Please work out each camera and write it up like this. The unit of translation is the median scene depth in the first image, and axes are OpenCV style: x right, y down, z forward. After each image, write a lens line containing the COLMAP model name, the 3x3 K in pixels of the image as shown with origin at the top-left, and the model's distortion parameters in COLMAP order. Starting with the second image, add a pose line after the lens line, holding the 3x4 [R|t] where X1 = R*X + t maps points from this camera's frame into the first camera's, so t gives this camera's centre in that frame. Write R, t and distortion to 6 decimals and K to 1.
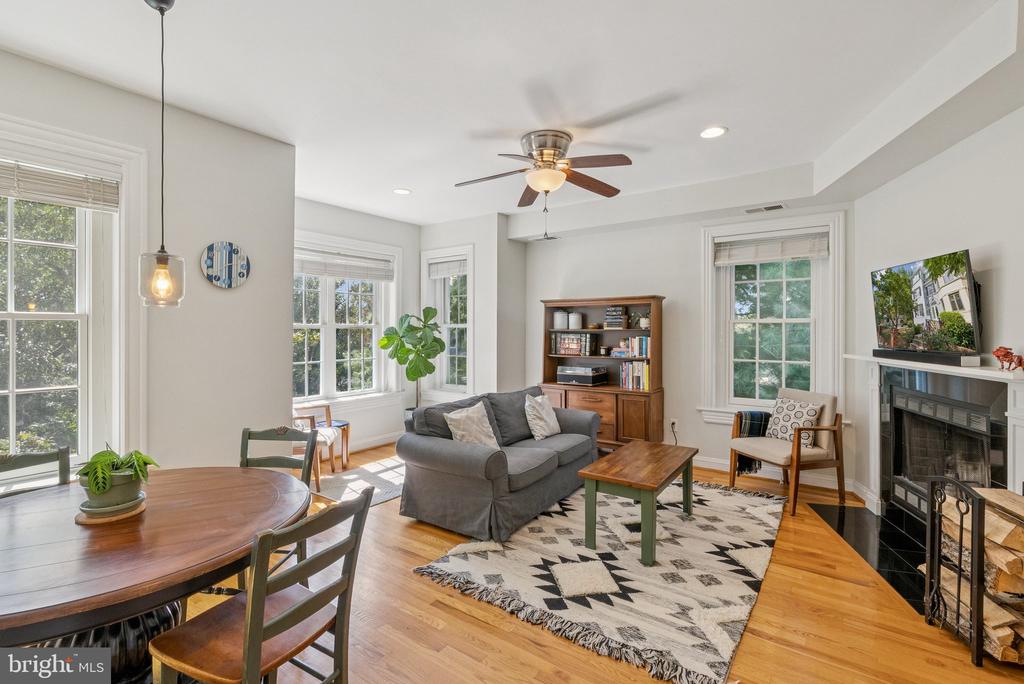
lens RADIAL K [[482.0, 0, 511.5], [0, 482.0, 323.3], [0, 0, 1]] dist [-0.014206, 0.004867]
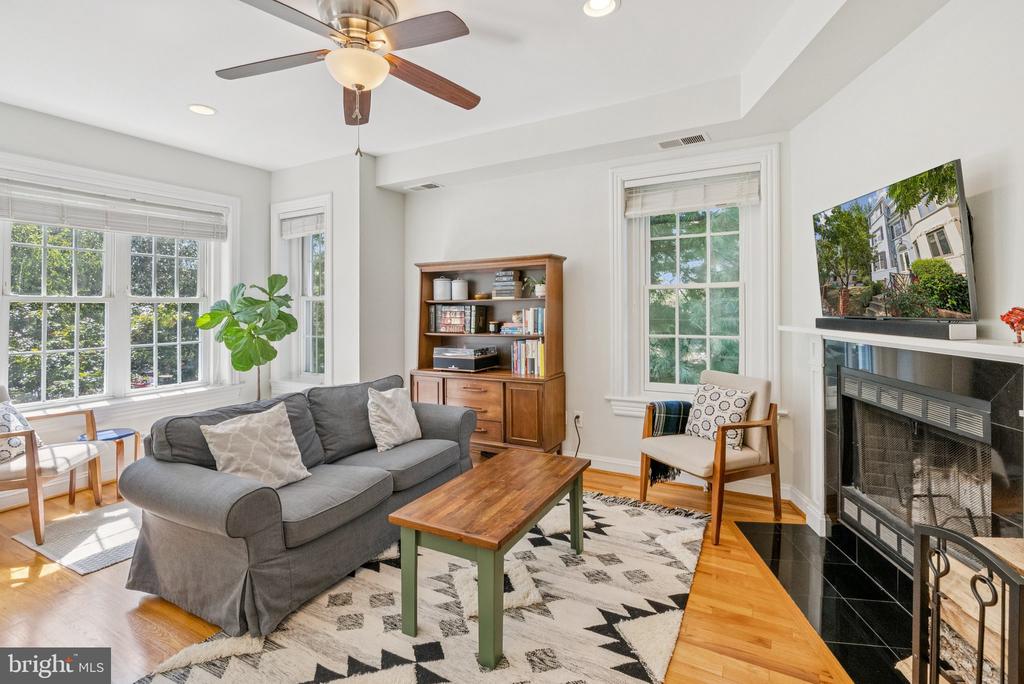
lens RADIAL K [[482.0, 0, 516.1], [0, 482.0, 308.0], [0, 0, 1]] dist [-0.014206, 0.004867]
pose [[0.993670, -0.011080, 0.111790, 0.202389], [0.009818, 0.999882, 0.011829, 0.024750], [-0.111908, -0.010656, 0.993661, 0.302737]]
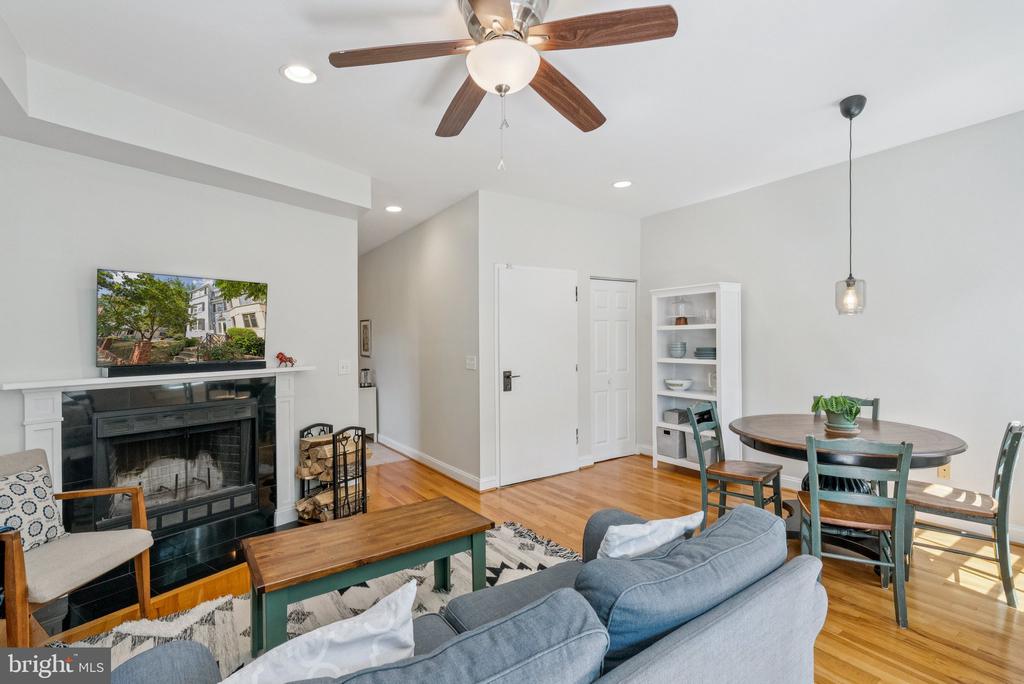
lens RADIAL K [[482.0, 0, 516.4], [0, 482.0, 341.2], [0, 0, 1]] dist [-0.014206, 0.004867]
pose [[-0.937021, 0.015860, 0.348912, -0.149143], [0.013071, 0.999861, -0.010347, 0.026070], [-0.349028, -0.005135, -0.937098, 1.478728]]
